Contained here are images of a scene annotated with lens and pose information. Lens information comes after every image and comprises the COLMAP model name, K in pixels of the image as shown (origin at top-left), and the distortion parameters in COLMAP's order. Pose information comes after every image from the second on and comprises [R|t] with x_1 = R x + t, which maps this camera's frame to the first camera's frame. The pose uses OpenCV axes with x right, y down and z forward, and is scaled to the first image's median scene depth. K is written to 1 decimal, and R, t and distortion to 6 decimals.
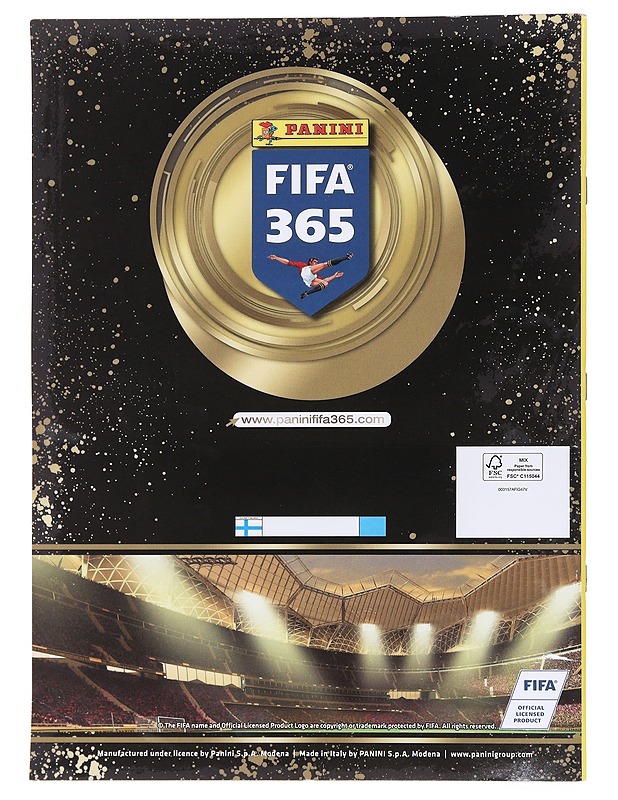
lens RADIAL K [[2358.2, 0, 307.5], [0, 2358.2, 402.3], [0, 0, 1]] dist [-0.032125, 0.000000]
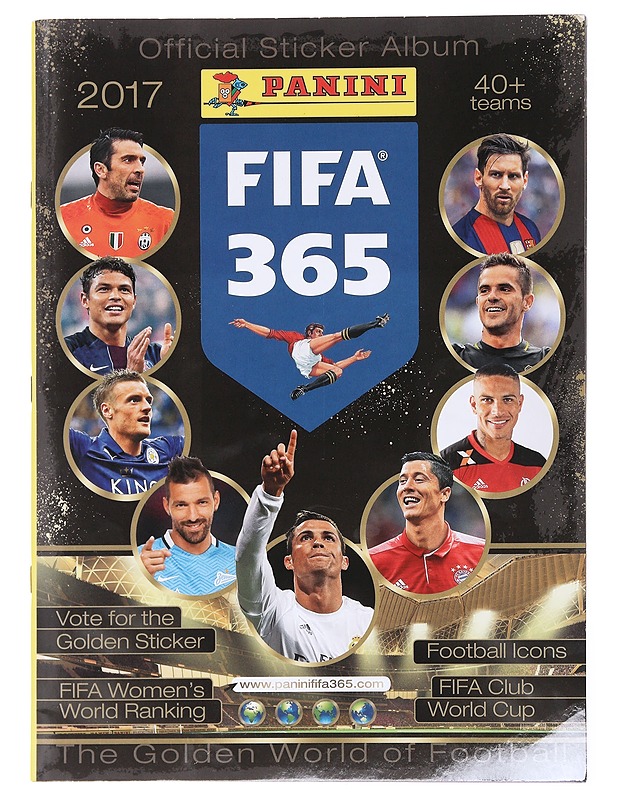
lens RADIAL K [[2358.2, 0, 310.6], [0, 2358.2, 397.7], [0, 0, 1]] dist [-0.032125, 0.000000]
pose [[0.999987, -0.003863, 0.003375, -0.000363], [0.003867, 0.999992, -0.001148, -0.043763], [-0.003370, 0.001161, 0.999994, 0.459392]]
